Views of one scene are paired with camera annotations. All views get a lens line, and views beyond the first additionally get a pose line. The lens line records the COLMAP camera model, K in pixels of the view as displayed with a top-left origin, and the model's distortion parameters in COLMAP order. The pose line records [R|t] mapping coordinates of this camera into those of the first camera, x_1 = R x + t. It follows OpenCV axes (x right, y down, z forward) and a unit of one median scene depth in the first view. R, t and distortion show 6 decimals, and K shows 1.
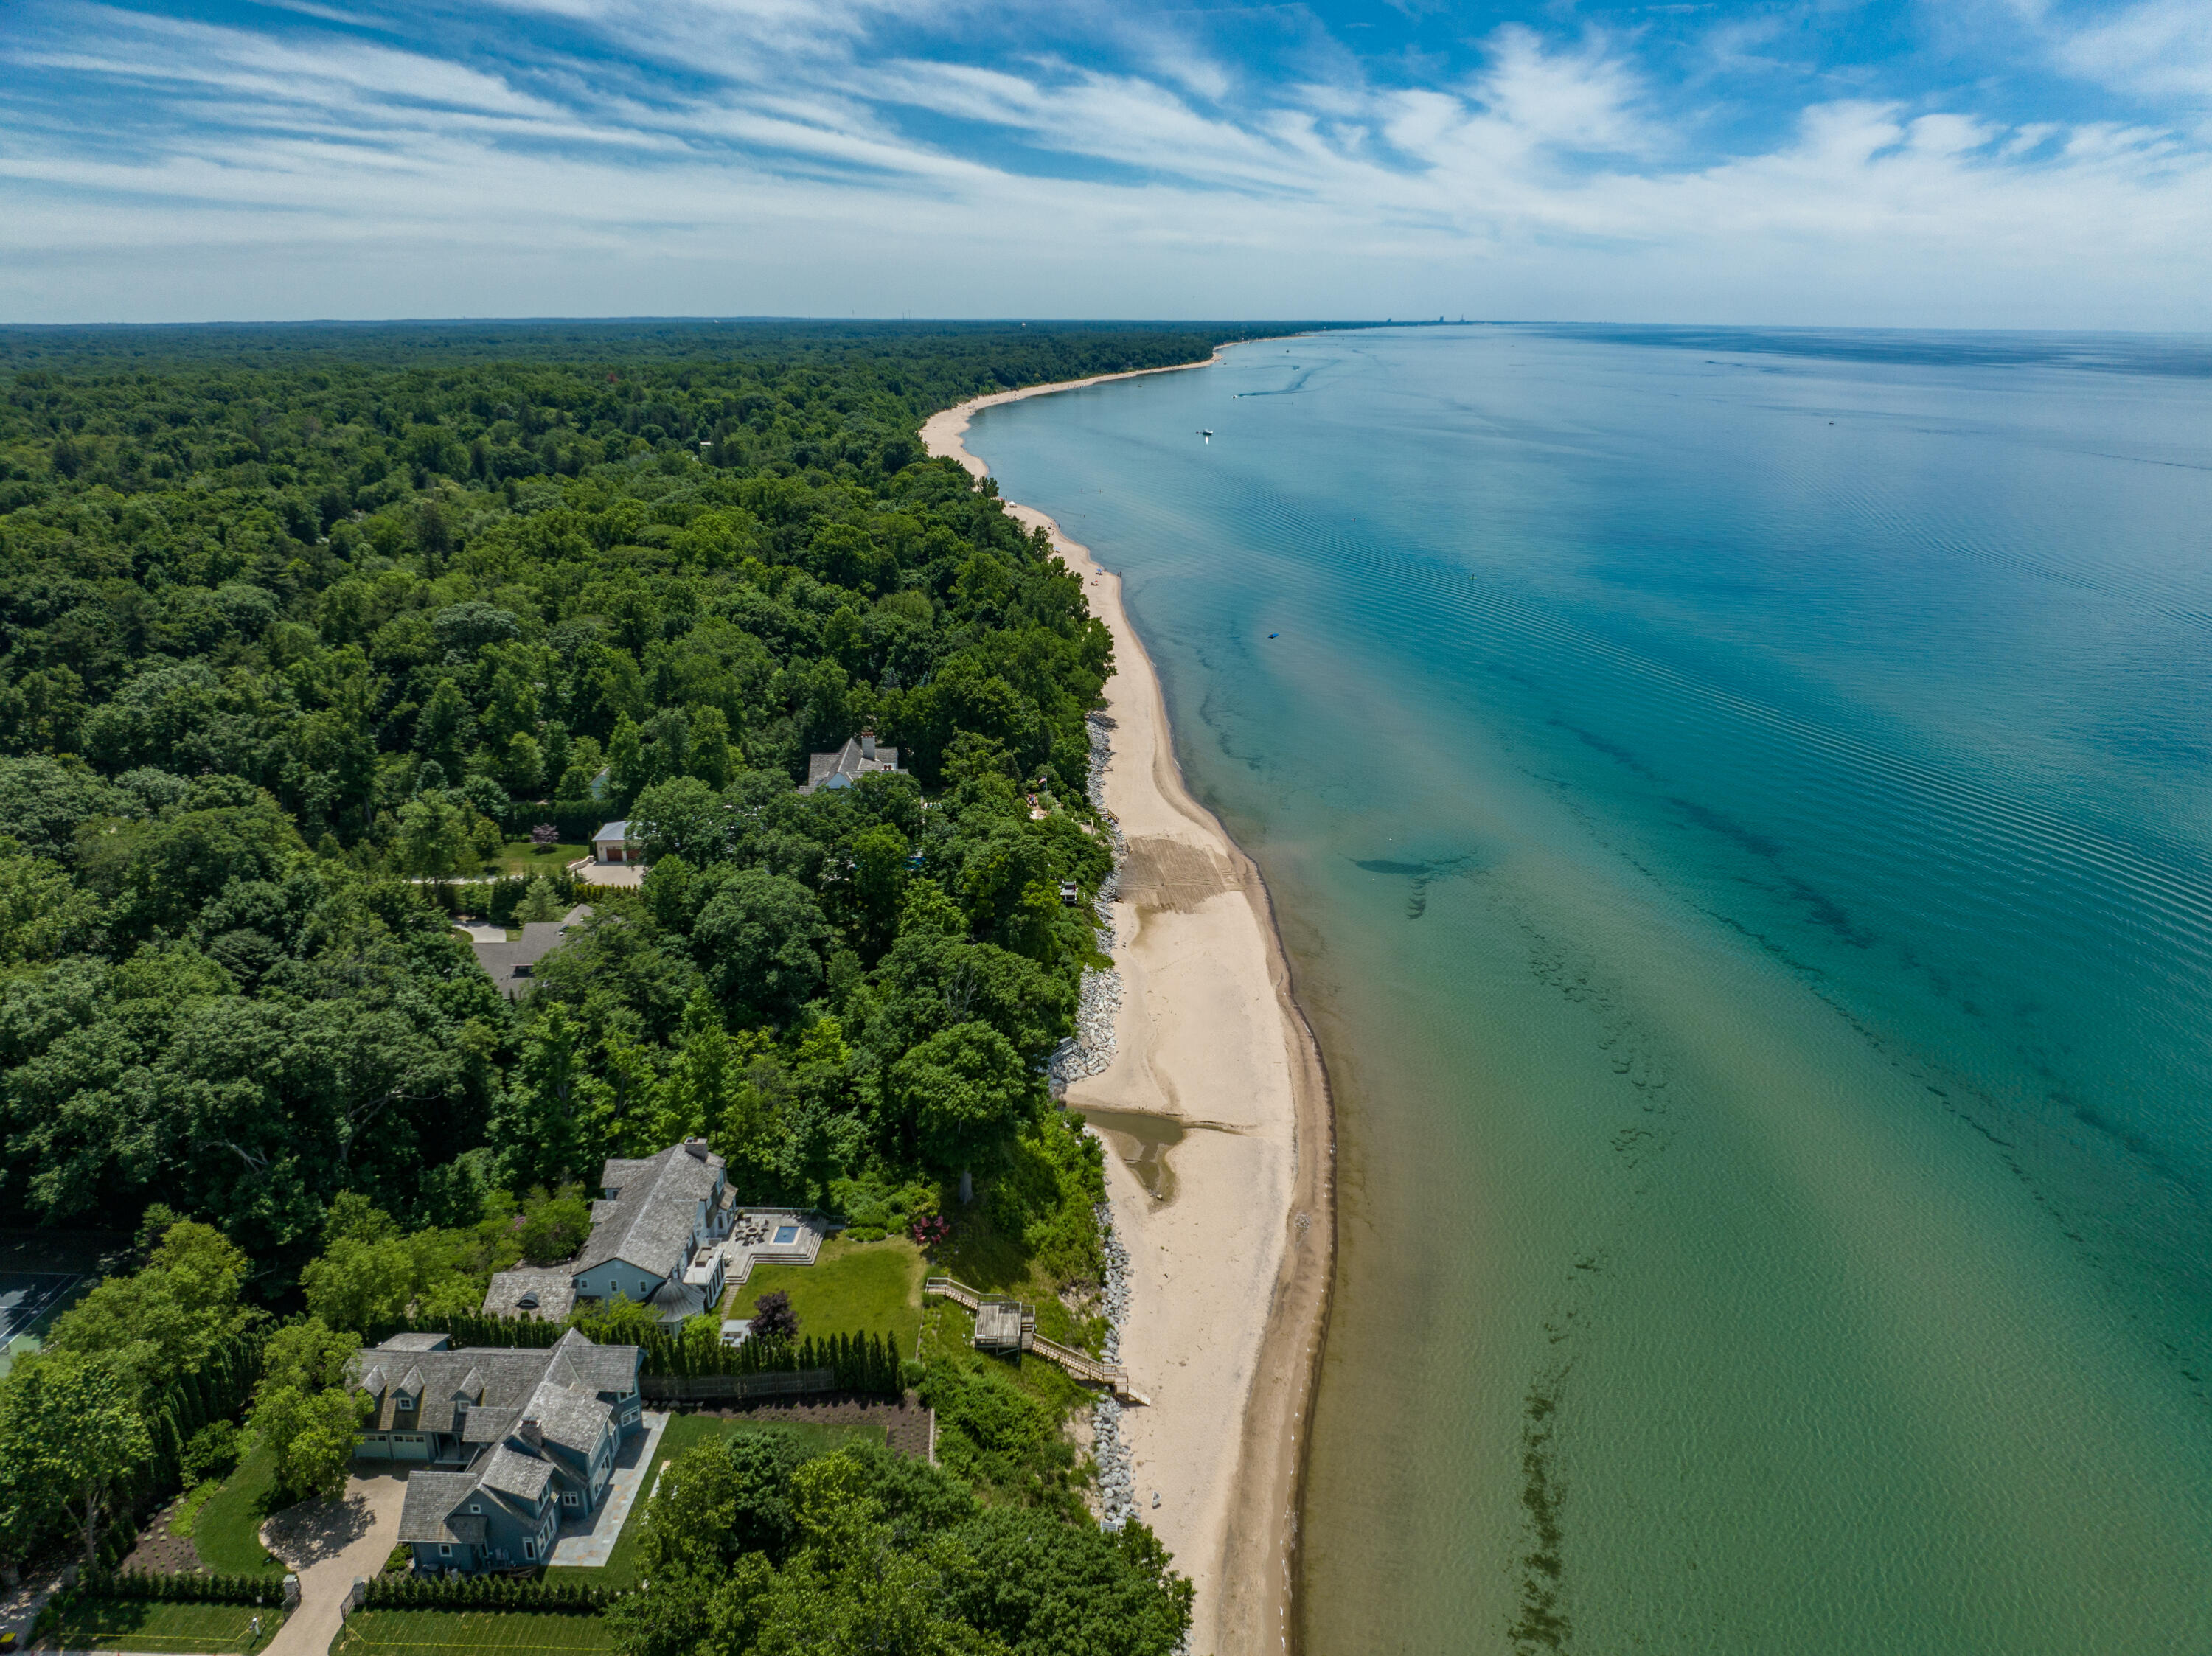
lens RADIAL K [[1627.9, 0, 1070.7], [0, 1627.9, 842.7], [0, 0, 1]] dist [-0.029067, -0.013294]
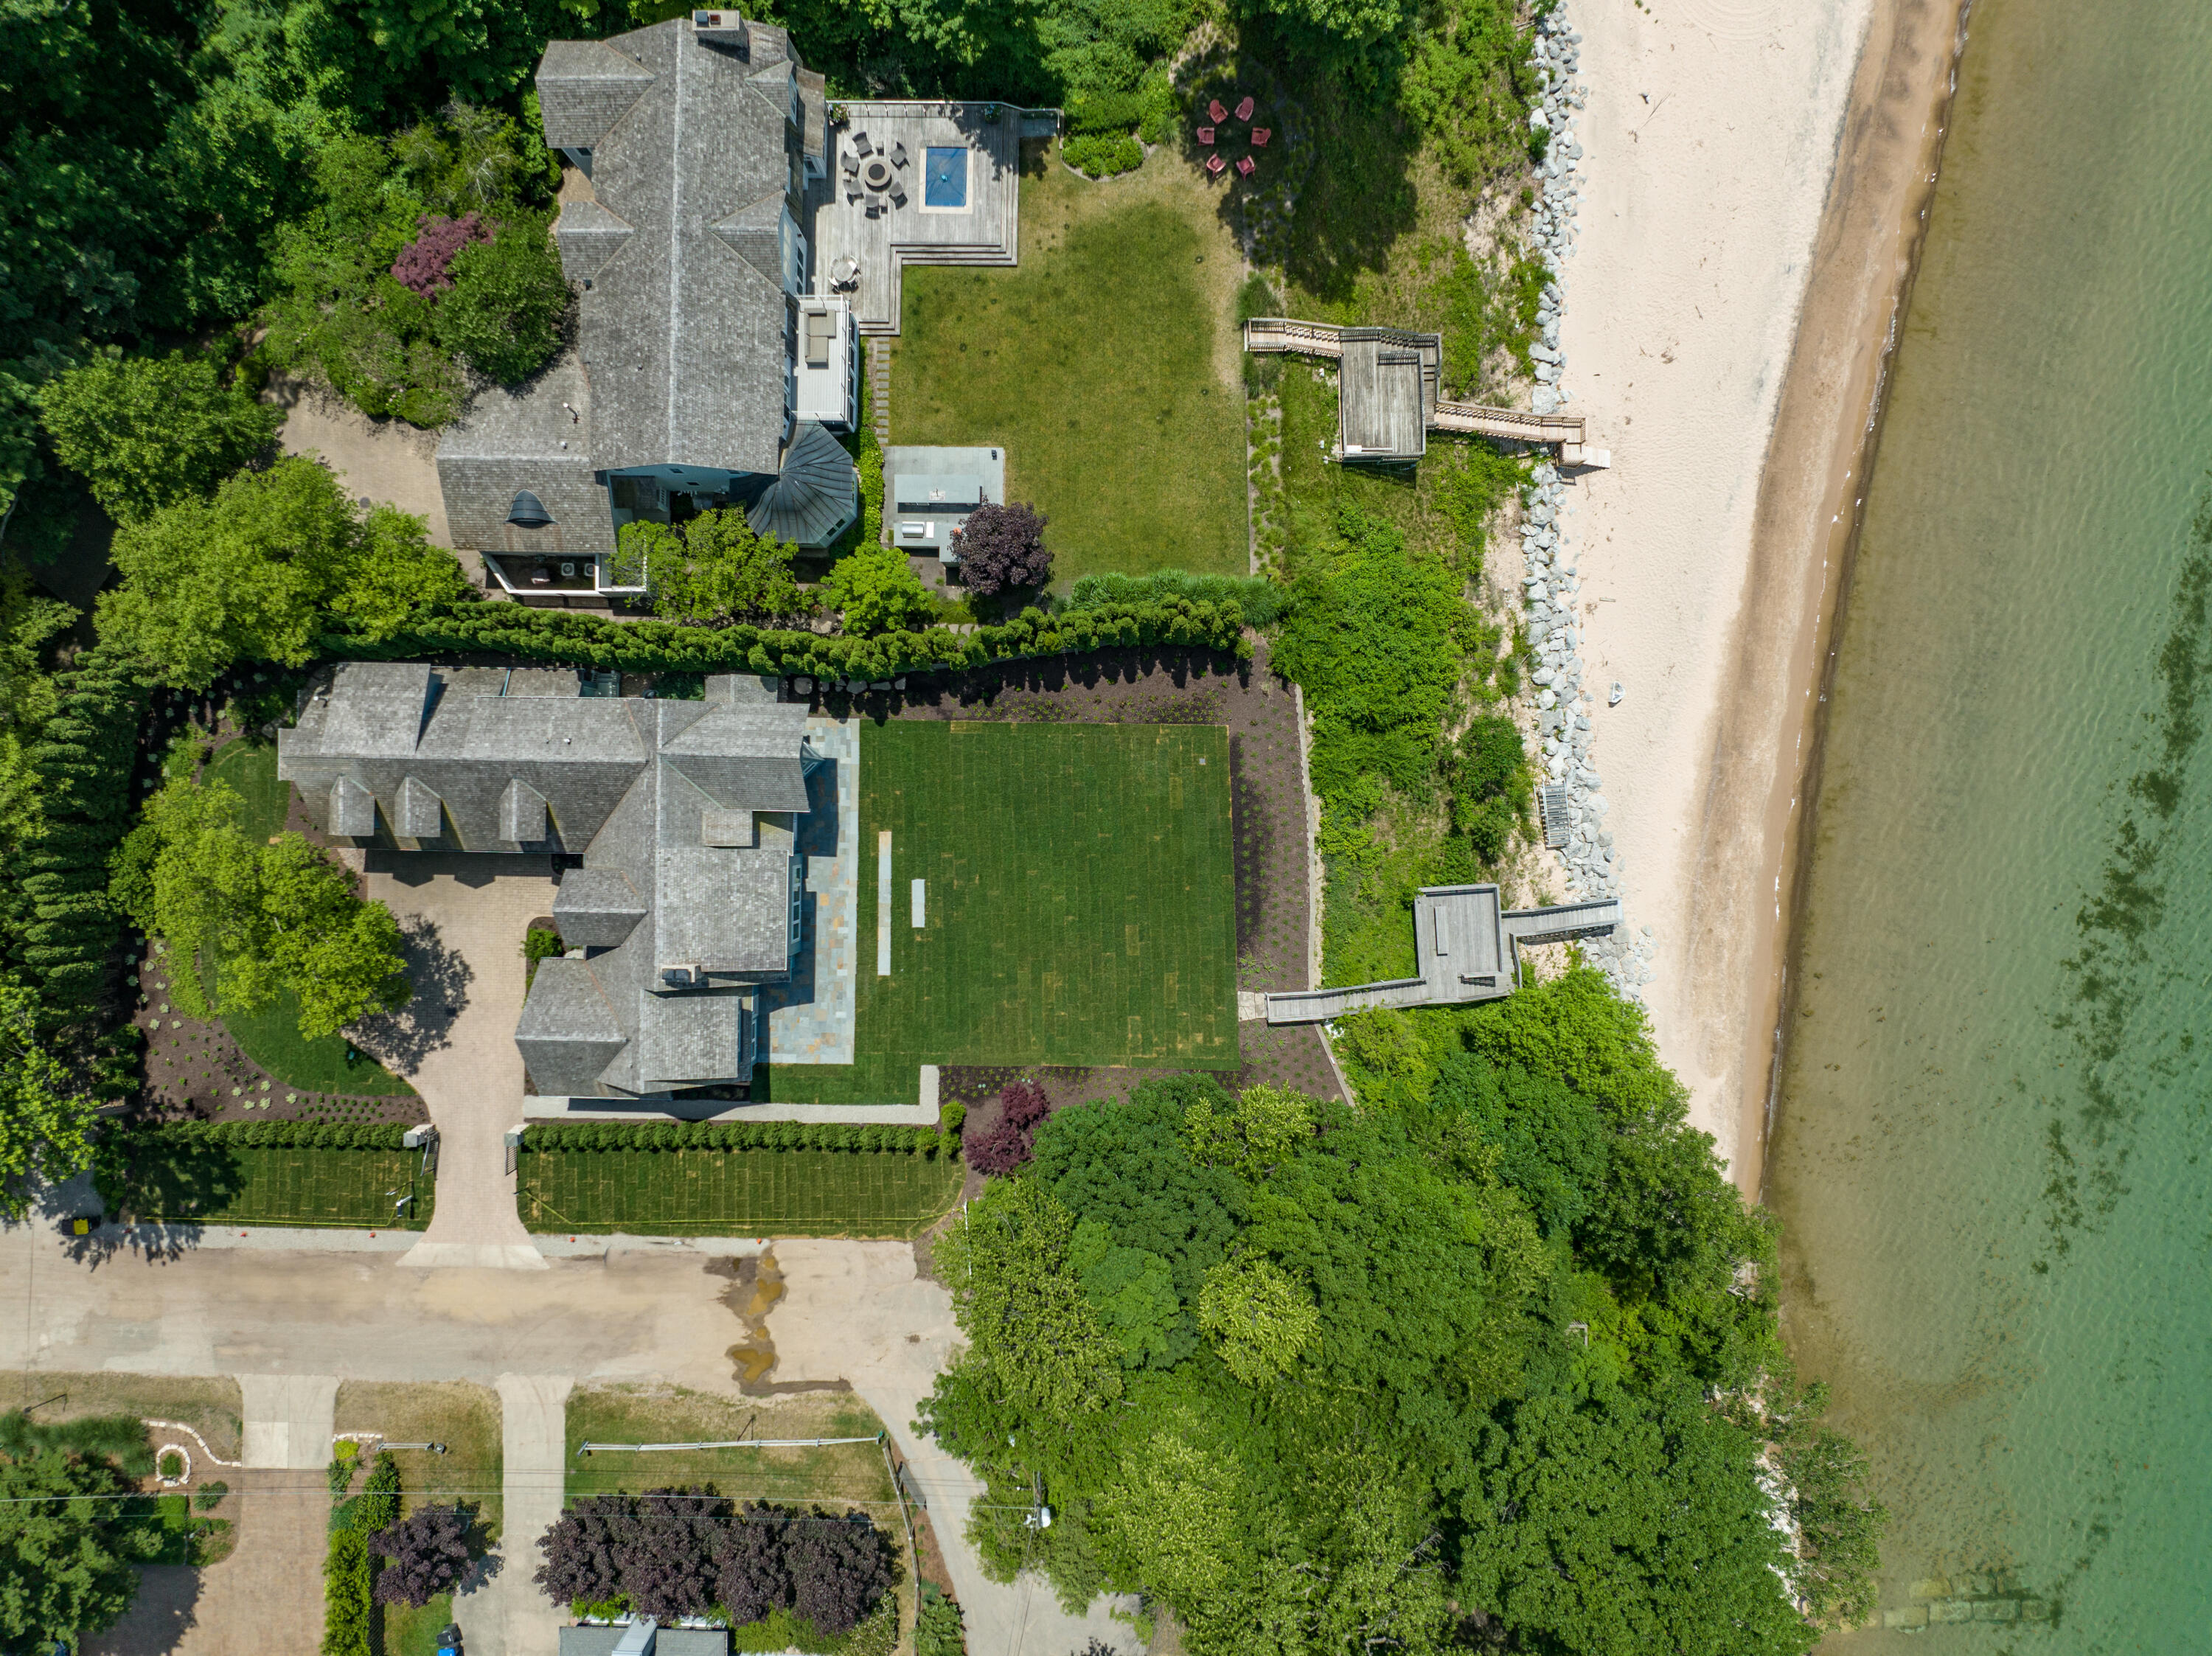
lens RADIAL K [[1674.6, 0, 1072.2], [0, 1674.6, 802.0], [0, 0, 1]] dist [-0.069330, 0.044198]
pose [[0.999277, -0.037754, 0.004565, -0.156063], [0.006616, 0.290792, 0.956763, -0.202224], [-0.037449, -0.956041, 0.290832, 0.713041]]
